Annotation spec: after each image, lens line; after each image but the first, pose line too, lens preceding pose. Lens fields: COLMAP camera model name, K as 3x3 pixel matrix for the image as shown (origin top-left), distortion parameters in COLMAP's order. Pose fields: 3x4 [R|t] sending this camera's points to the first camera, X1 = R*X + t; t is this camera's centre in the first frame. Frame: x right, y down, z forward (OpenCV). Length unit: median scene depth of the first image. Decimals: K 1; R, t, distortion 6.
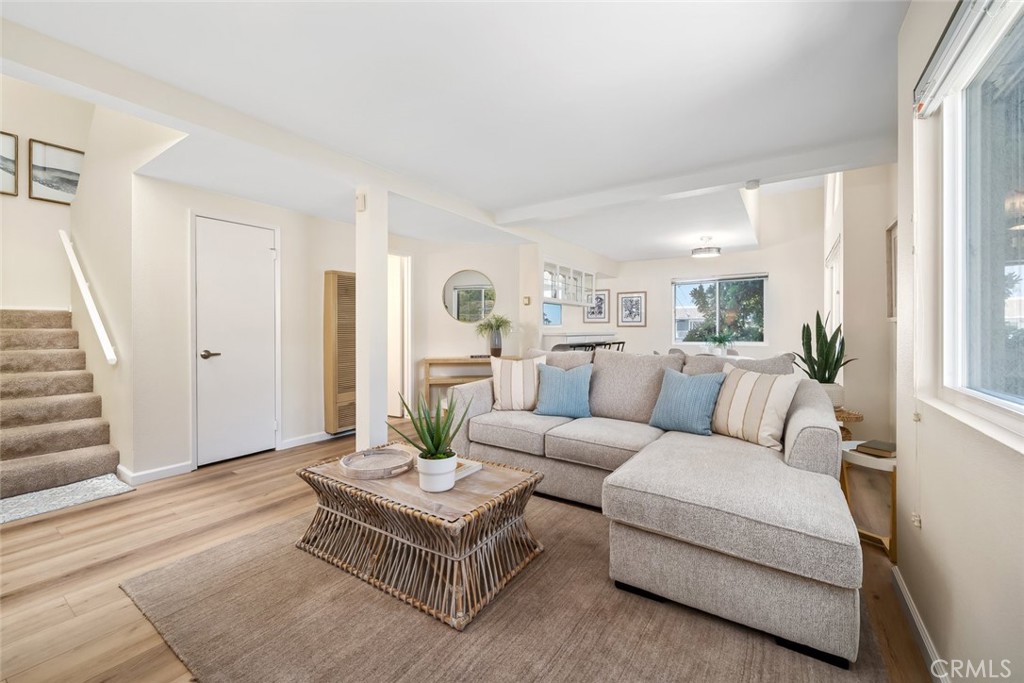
lens RADIAL K [[404.8, 0, 514.0], [0, 404.8, 332.2], [0, 0, 1]] dist [0.000465, 0.000068]
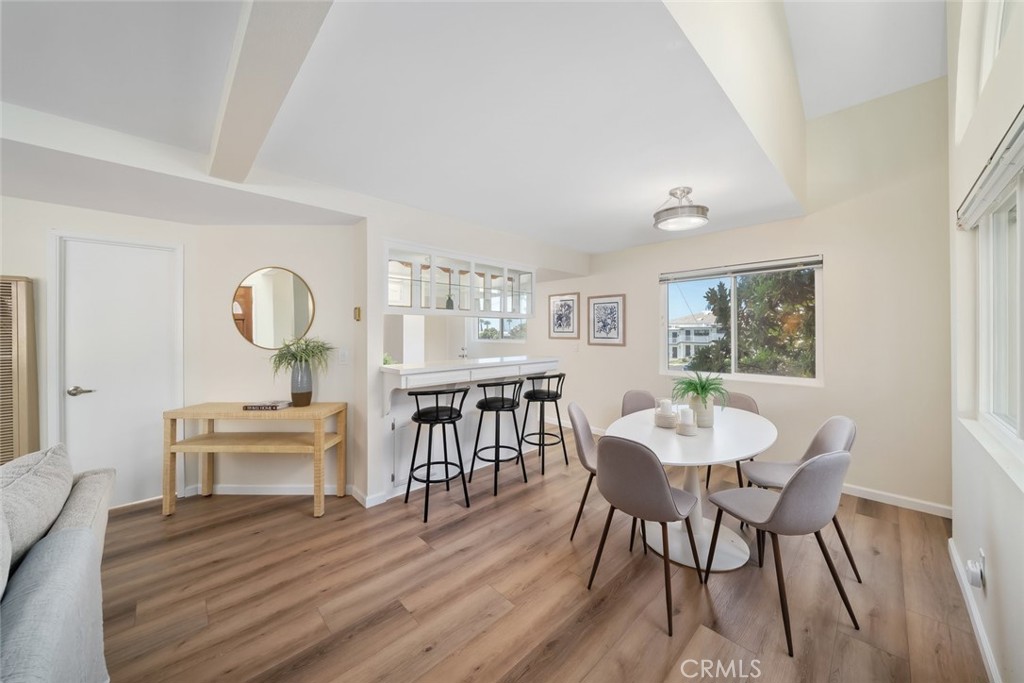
lens RADIAL K [[360.3, 0, 517.3], [0, 360.3, 336.9], [0, 0, 1]] dist [-0.002007, -0.000252]
pose [[0.980145, 0.000445, -0.198284, 0.266884], [0.000952, 0.999975, 0.006947, -0.032803], [0.198282, -0.006998, 0.980120, 0.365914]]
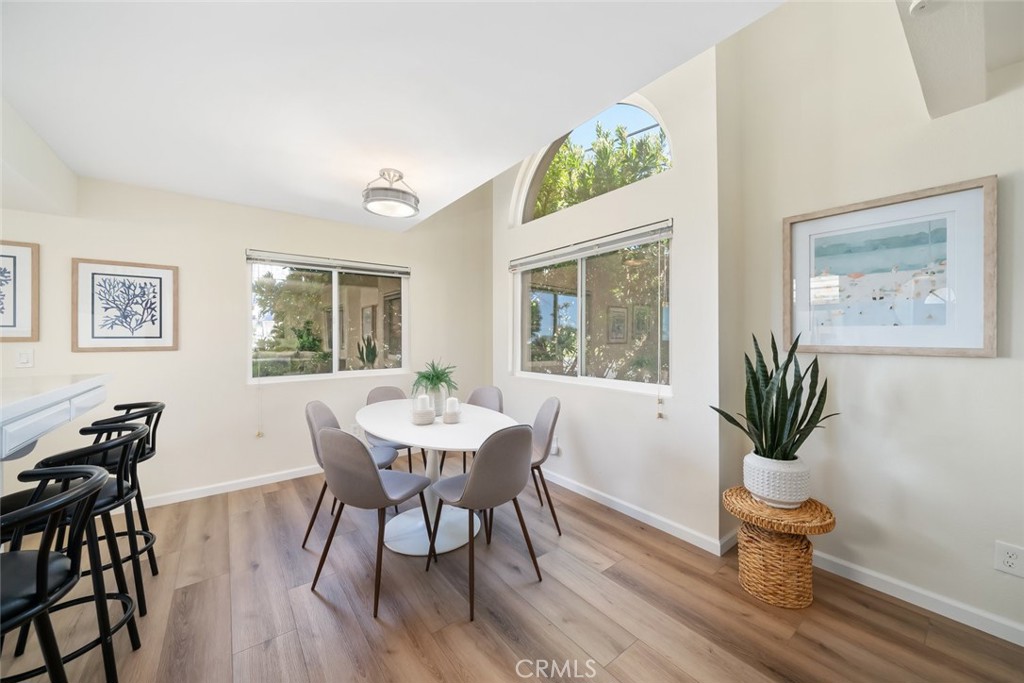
lens RADIAL K [[384.5, 0, 518.3], [0, 384.5, 334.7], [0, 0, 1]] dist [-0.000241, -0.000097]
pose [[0.298908, -0.001325, 0.954281, 0.046082], [0.006278, 0.999980, -0.000578, -0.026580], [-0.954261, 0.006164, 0.298910, 0.529880]]
